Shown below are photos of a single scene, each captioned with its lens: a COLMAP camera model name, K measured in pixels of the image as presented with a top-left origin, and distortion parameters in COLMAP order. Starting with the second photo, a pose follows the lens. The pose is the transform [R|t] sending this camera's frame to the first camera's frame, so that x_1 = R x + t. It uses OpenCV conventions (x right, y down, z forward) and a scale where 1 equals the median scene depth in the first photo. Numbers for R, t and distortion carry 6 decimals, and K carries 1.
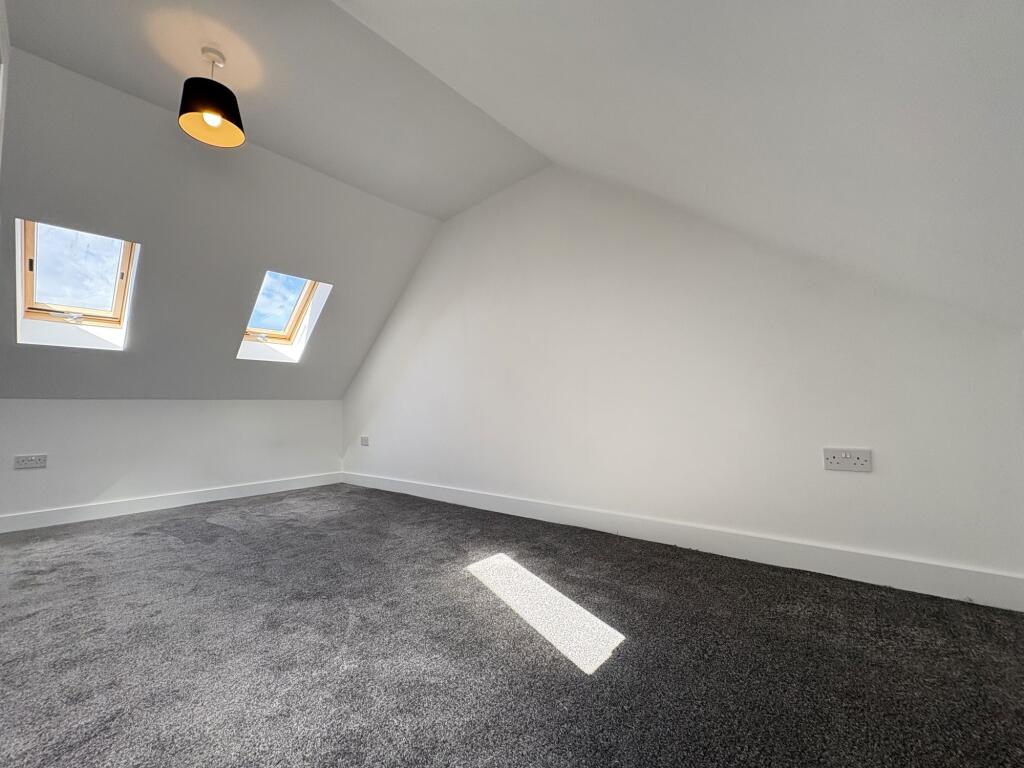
lens RADIAL K [[407.2, 0, 512.0], [0, 407.2, 384.0], [0, 0, 1]] dist [0.002363, 0.000419]
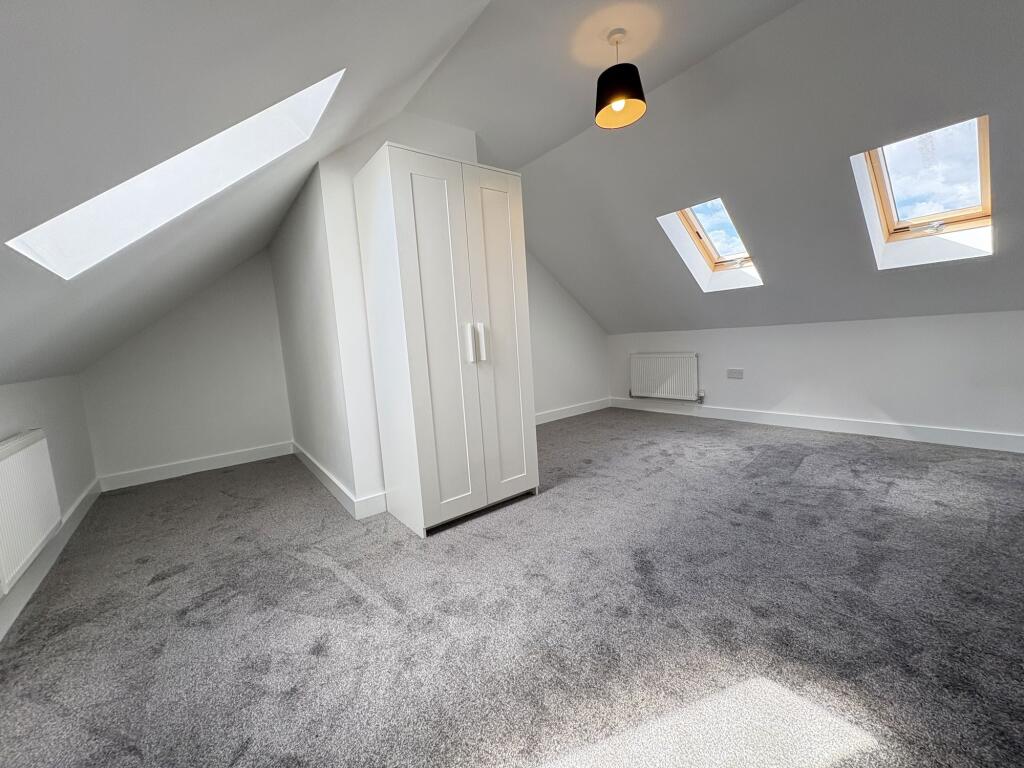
lens RADIAL K [[435.9, 0, 512.0], [0, 435.9, 384.0], [0, 0, 1]] dist [0.001525, 0.000192]
pose [[-0.148464, 0.108924, -0.982901, 0.216370], [0.093625, 0.990999, 0.095680, 0.005482], [0.984476, -0.077819, -0.157326, 0.415257]]
